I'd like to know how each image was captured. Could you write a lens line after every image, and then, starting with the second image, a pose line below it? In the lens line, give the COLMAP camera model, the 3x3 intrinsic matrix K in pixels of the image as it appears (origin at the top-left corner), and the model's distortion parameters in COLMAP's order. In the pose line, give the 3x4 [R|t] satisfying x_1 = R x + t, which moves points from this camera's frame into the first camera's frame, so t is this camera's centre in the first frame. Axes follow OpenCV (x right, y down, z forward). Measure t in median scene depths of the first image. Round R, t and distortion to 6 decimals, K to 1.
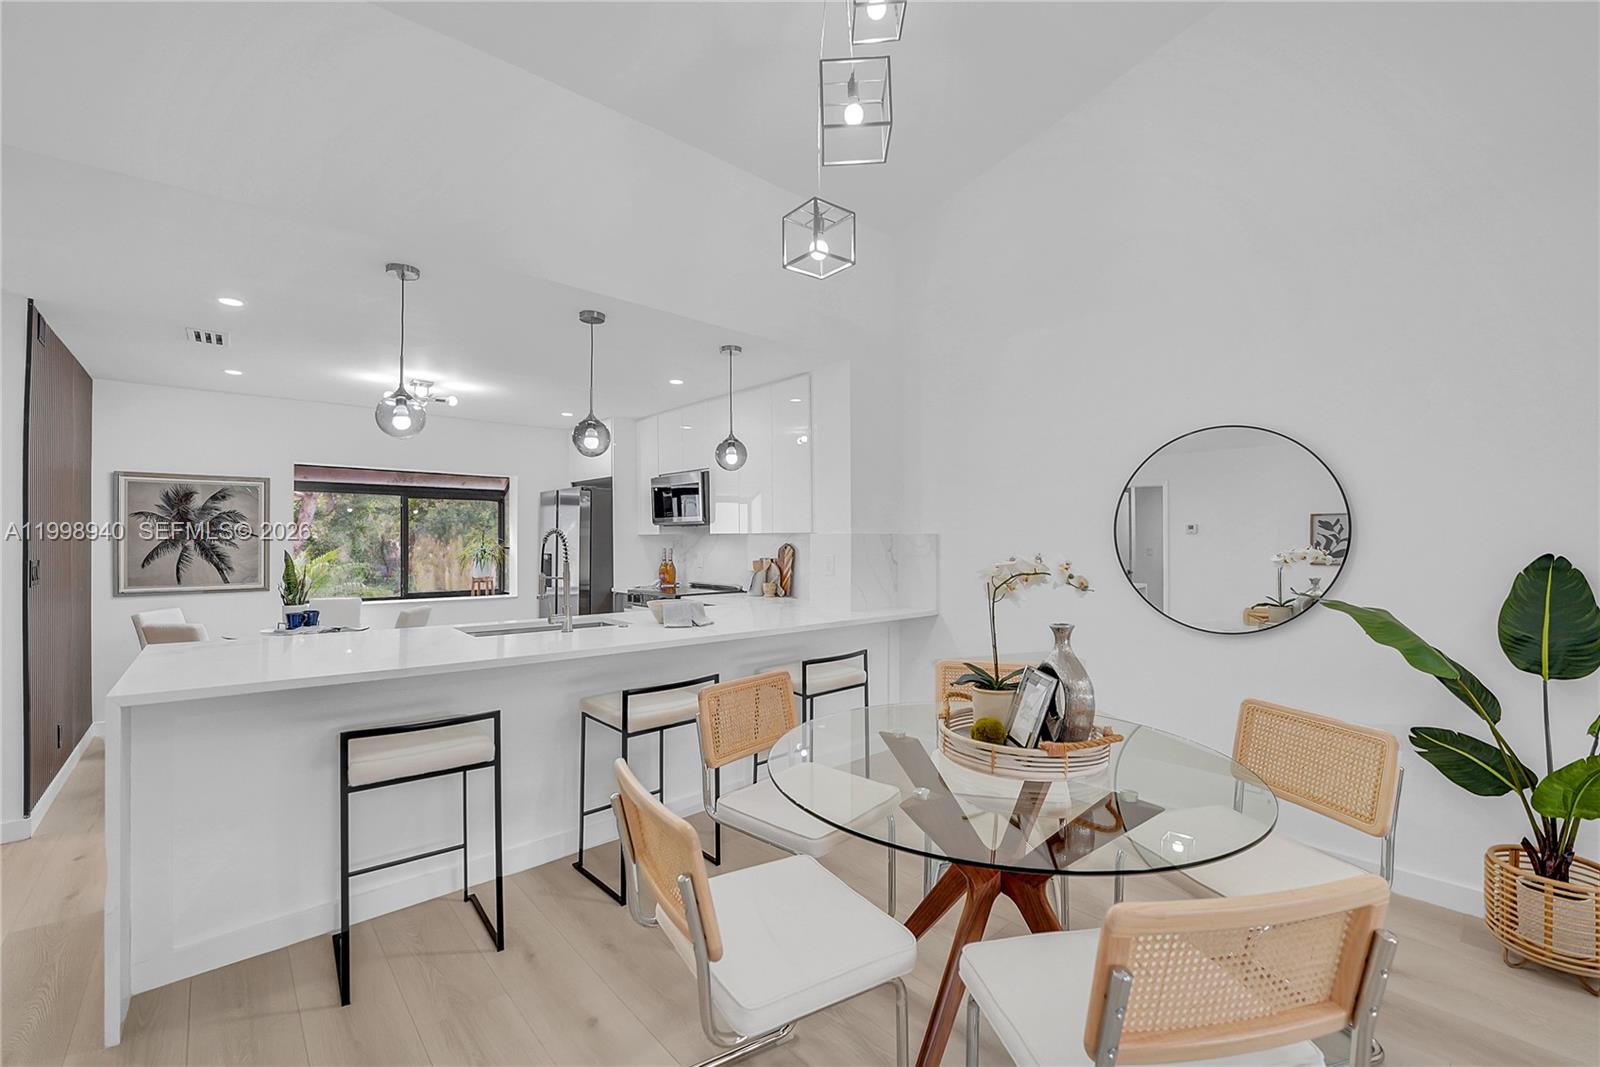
lens RADIAL K [[662.0, 0, 800.0], [0, 662.0, 533.5], [0, 0, 1]] dist [-0.027367, 0.000603]
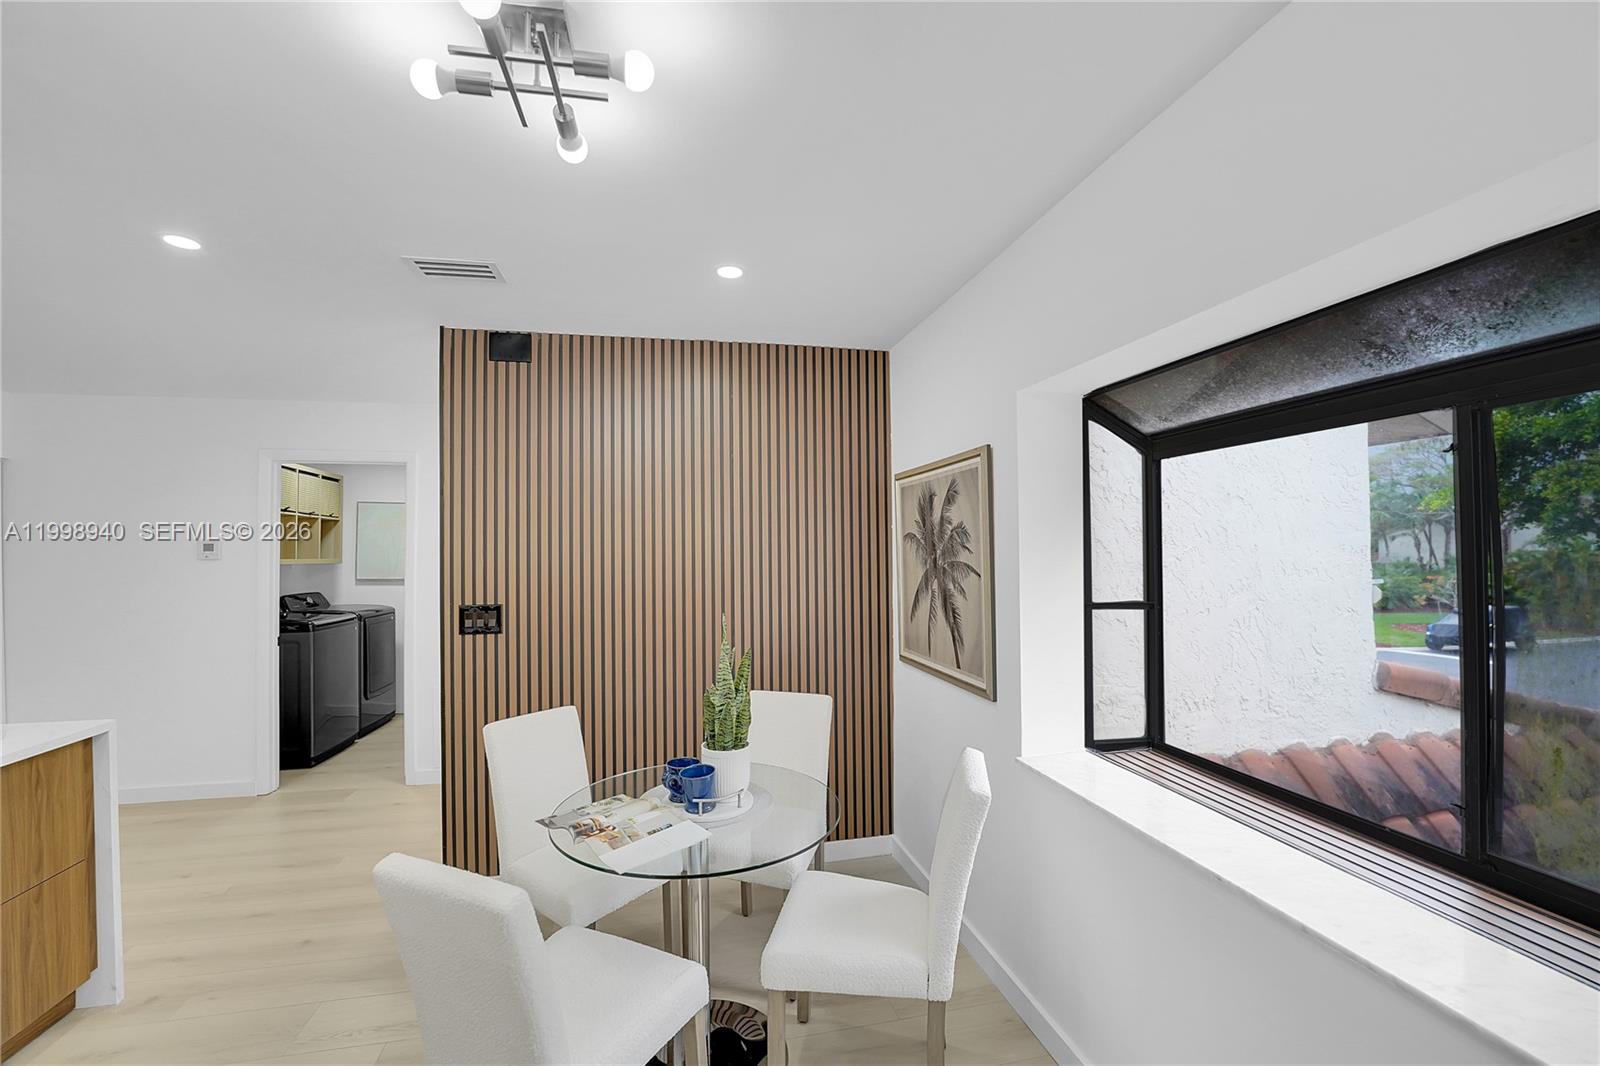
lens RADIAL K [[651.8, 0, 794.6], [0, 651.8, 537.0], [0, 0, 1]] dist [-0.026808, 0.000988]
pose [[-0.495281, -0.014001, -0.868620, -0.384803], [0.017425, 0.999509, -0.026046, -0.014018], [0.868558, -0.028036, -0.494793, 1.140713]]
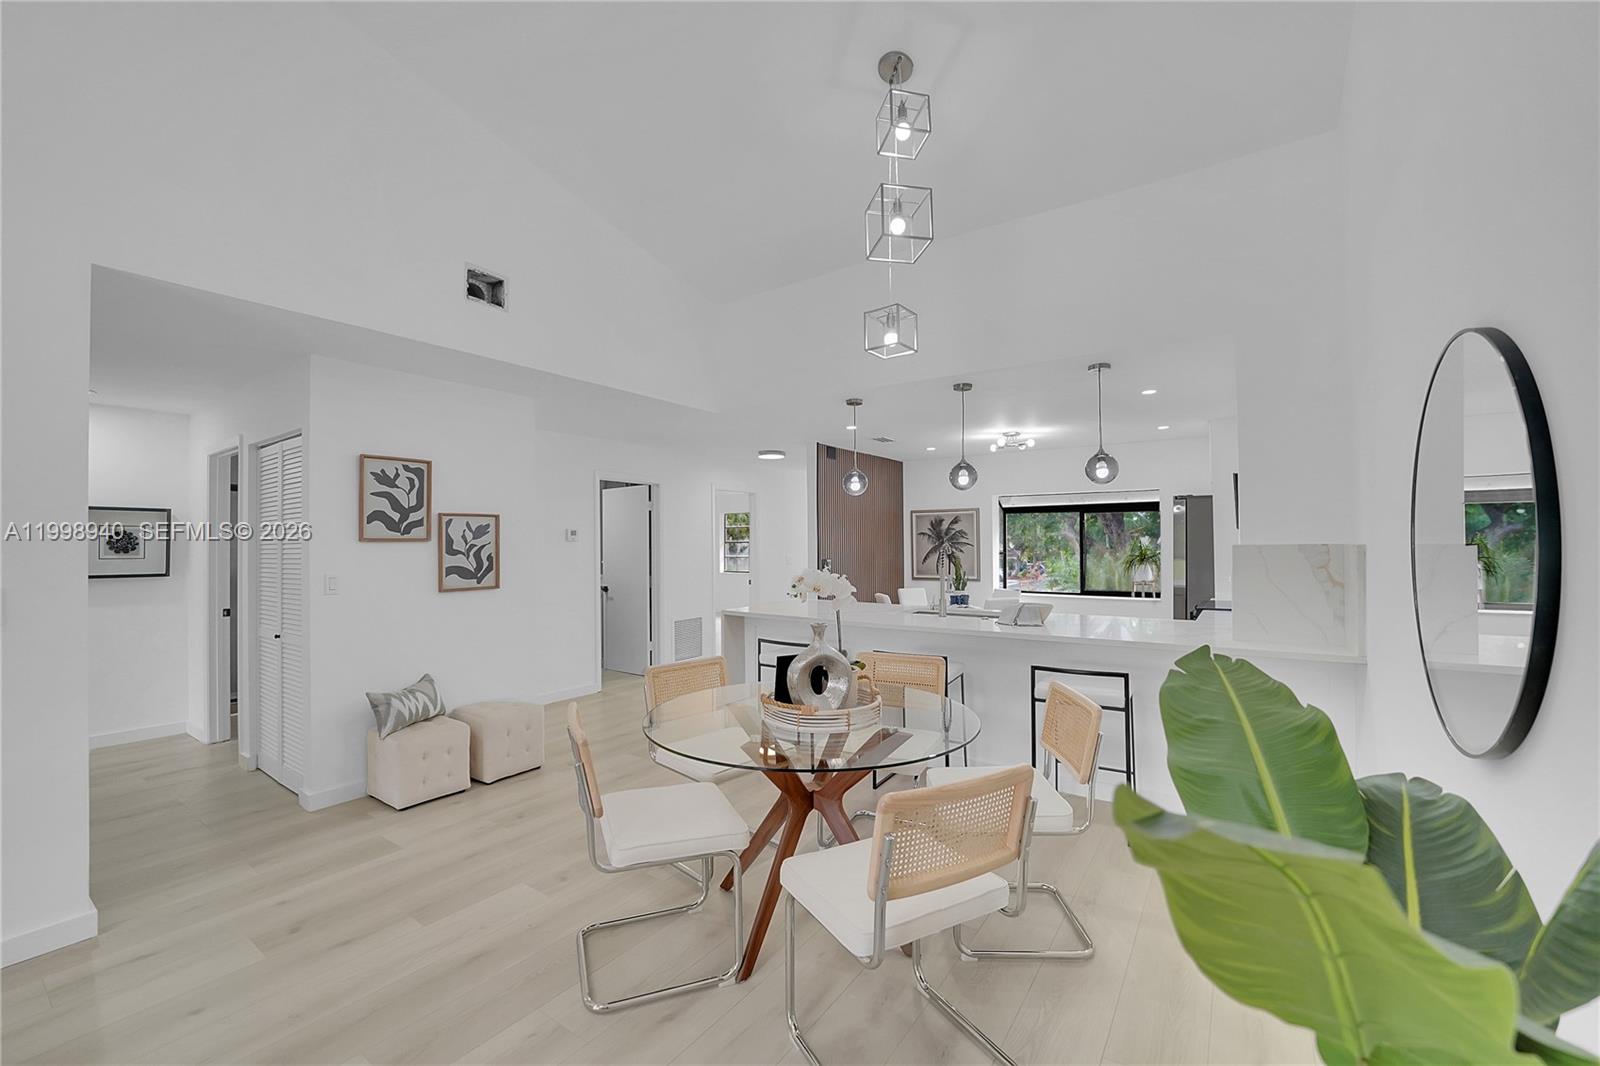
lens RADIAL K [[651.8, 0, 794.6], [0, 651.8, 537.0], [0, 0, 1]] dist [-0.026808, 0.000988]
pose [[0.231700, -0.013446, -0.972694, 0.590949], [0.015237, 0.999832, -0.010191, -0.007787], [0.972668, -0.012460, 0.231866, 0.230590]]
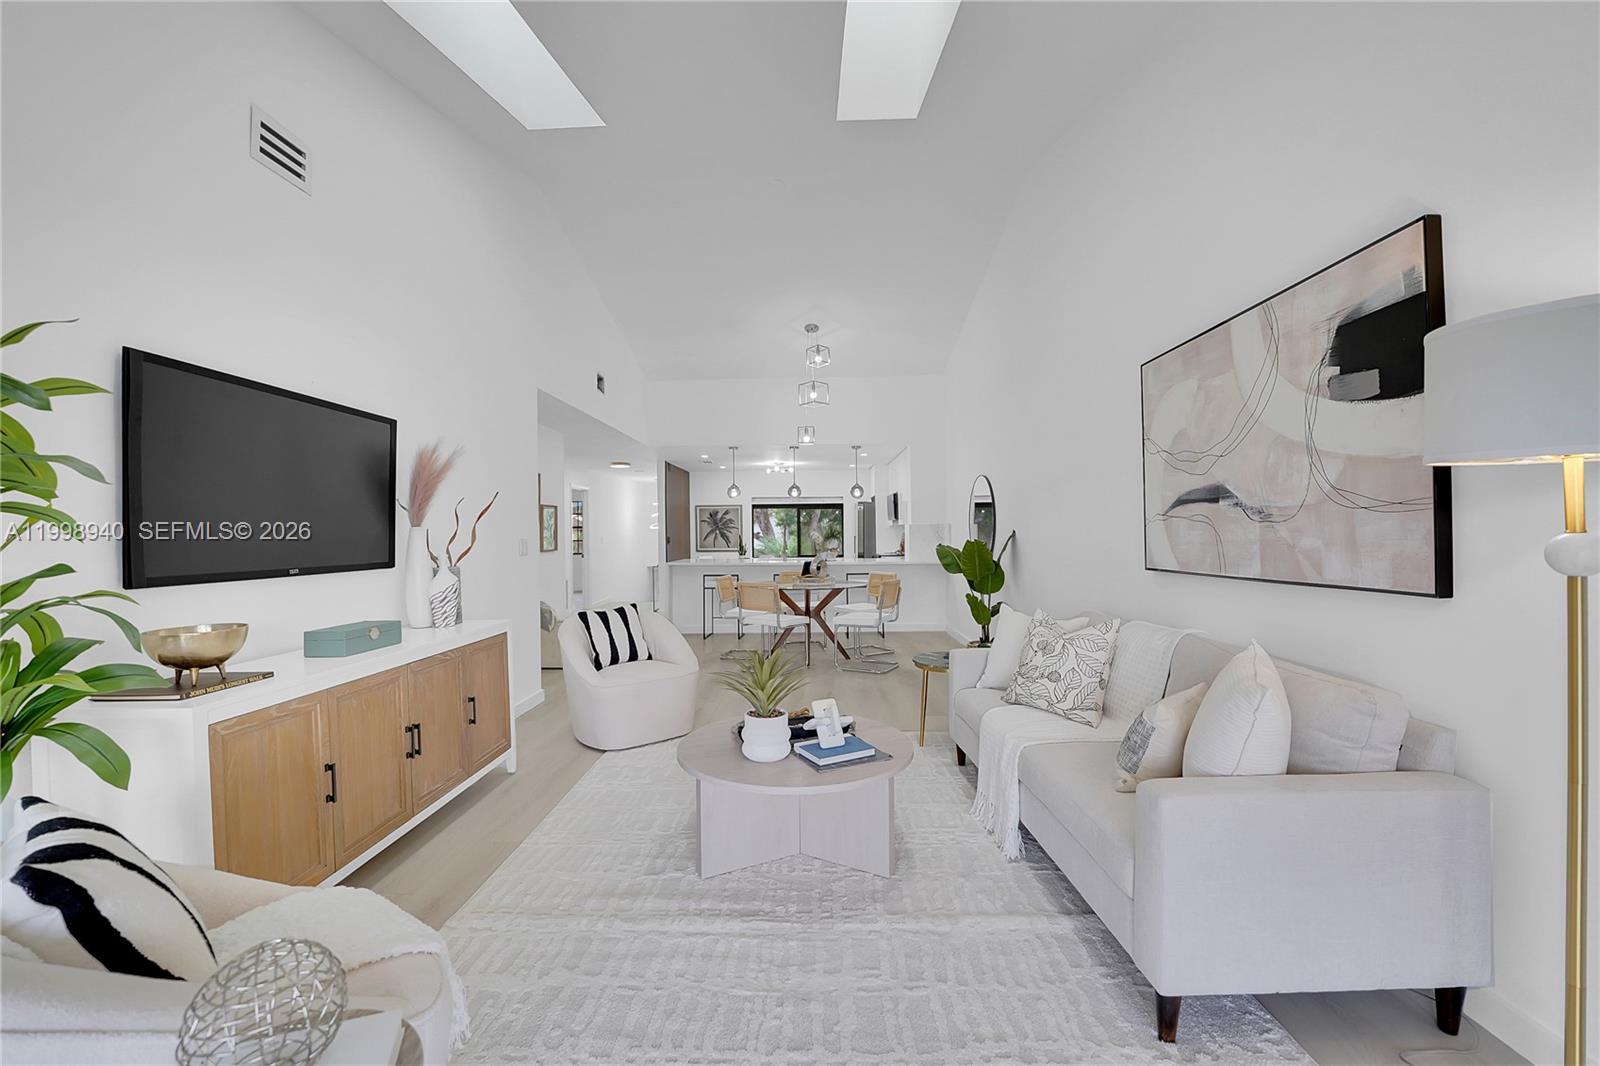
lens RADIAL K [[650.9, 0, 795.6], [0, 650.9, 536.6], [0, 0, 1]] dist [-0.038406, 0.006801]
pose [[0.726859, -0.003064, -0.686780, 1.026084], [0.016361, 0.999784, 0.012855, 0.005699], [0.686592, -0.020580, 0.726752, -0.647235]]
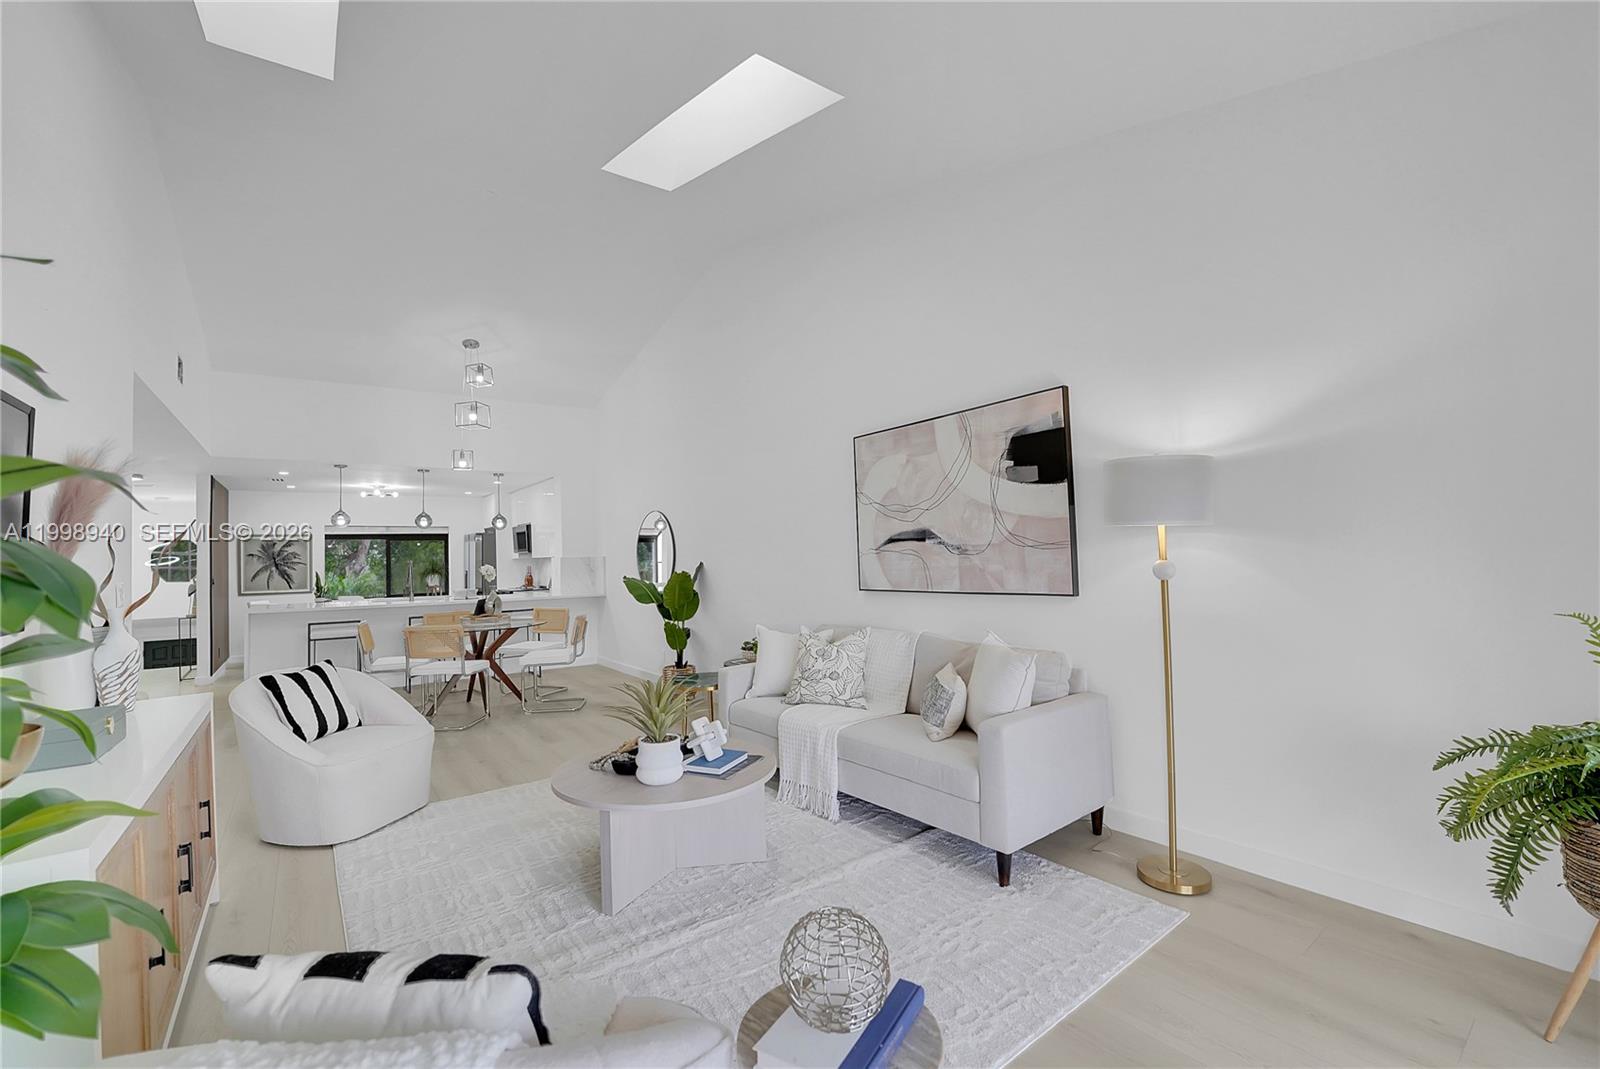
lens RADIAL K [[662.0, 0, 800.0], [0, 662.0, 534.5], [0, 0, 1]] dist [-0.027367, 0.000603]
pose [[0.995650, -0.026597, -0.089300, 0.833212], [0.024549, 0.999412, -0.023953, -0.002982], [0.089885, 0.021656, 0.995717, -0.832141]]
